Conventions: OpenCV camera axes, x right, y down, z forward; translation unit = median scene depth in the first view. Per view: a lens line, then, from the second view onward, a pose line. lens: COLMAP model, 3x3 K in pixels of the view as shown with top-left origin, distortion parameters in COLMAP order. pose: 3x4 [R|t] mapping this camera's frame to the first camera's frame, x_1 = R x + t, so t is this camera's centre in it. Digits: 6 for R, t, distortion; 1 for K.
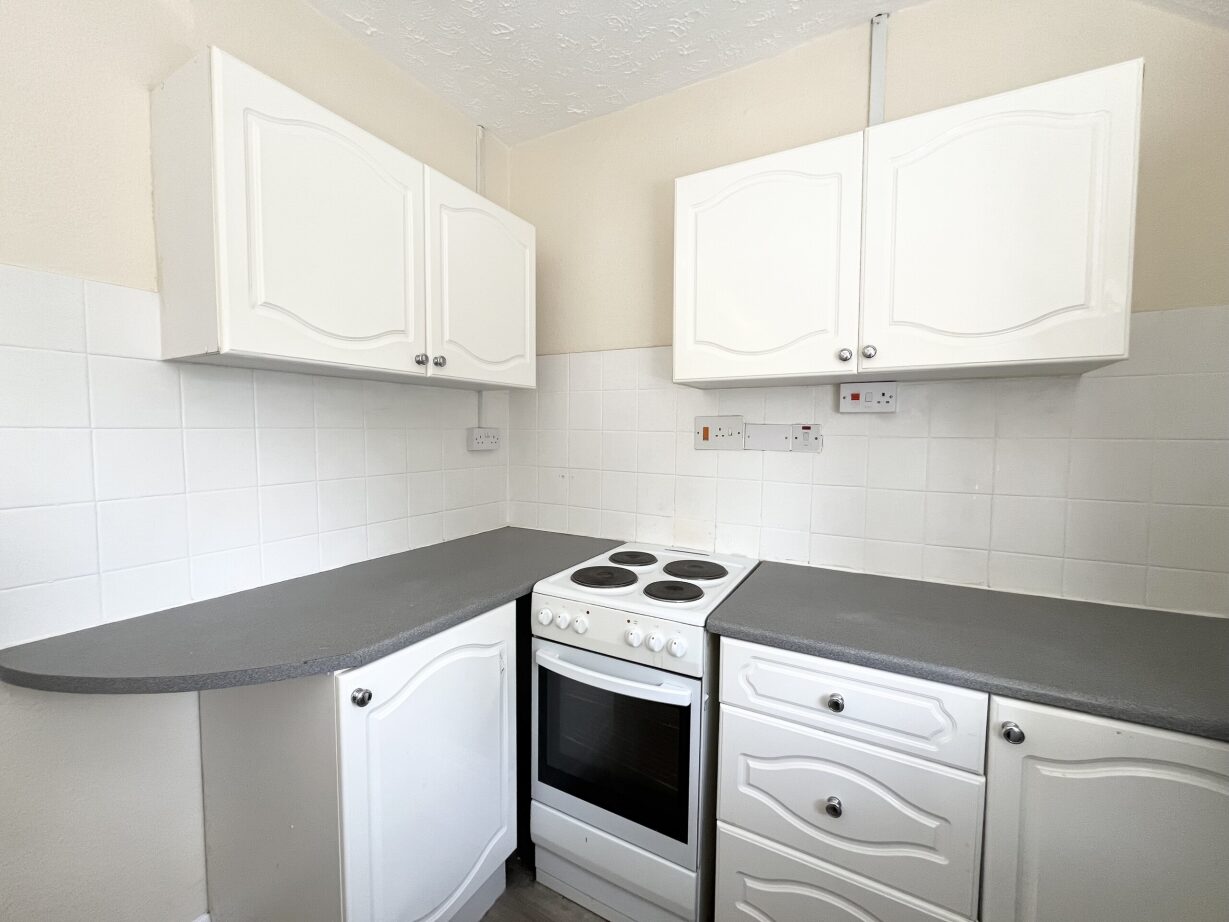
lens RADIAL K [[499.6, 0, 618.8], [0, 499.6, 459.4], [0, 0, 1]] dist [-0.000538, -0.000206]
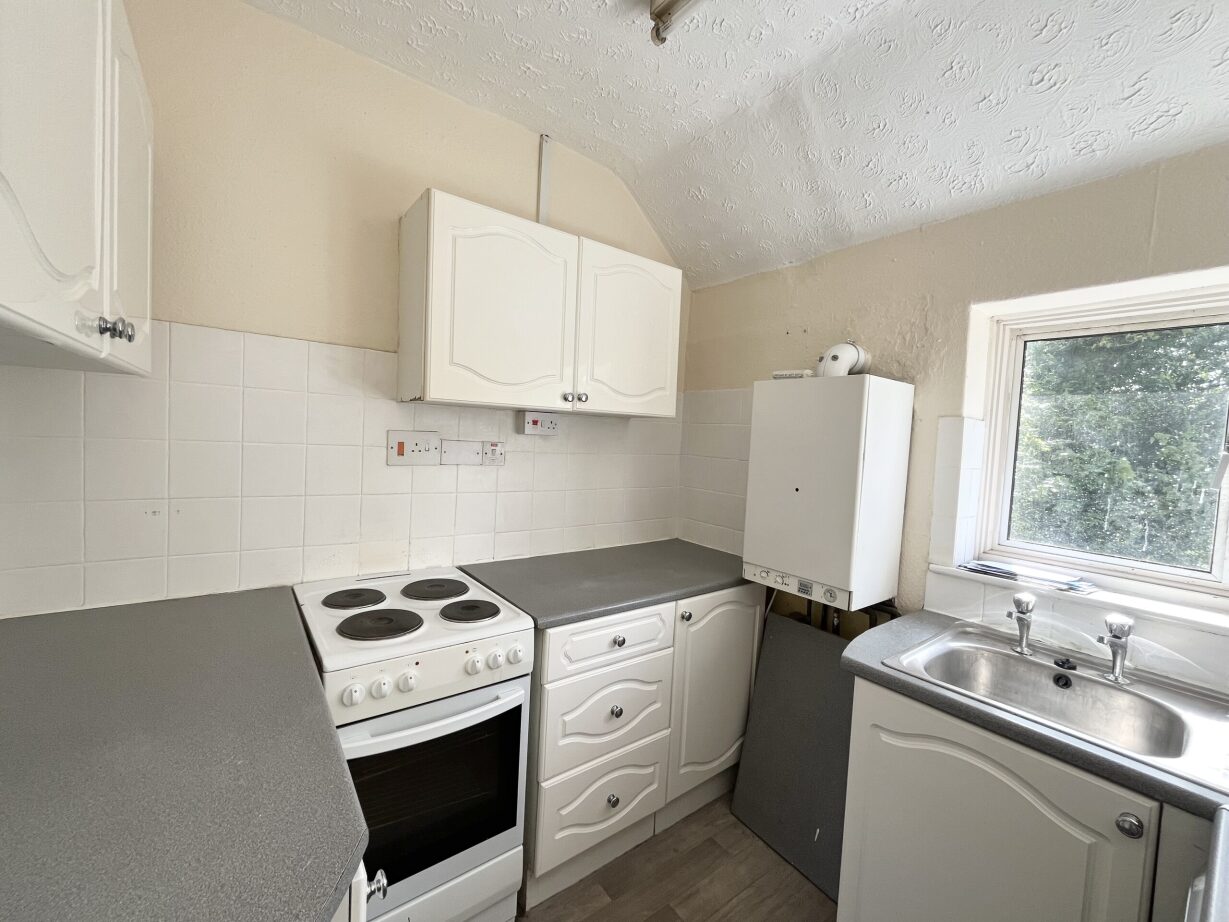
lens RADIAL K [[499.6, 0, 621.6], [0, 499.6, 458.0], [0, 0, 1]] dist [-0.000538, -0.000206]
pose [[0.398997, -0.029914, 0.916464, -0.775129], [0.005416, 0.999527, 0.030267, -0.088329], [-0.916936, -0.007113, 0.398970, 0.342294]]
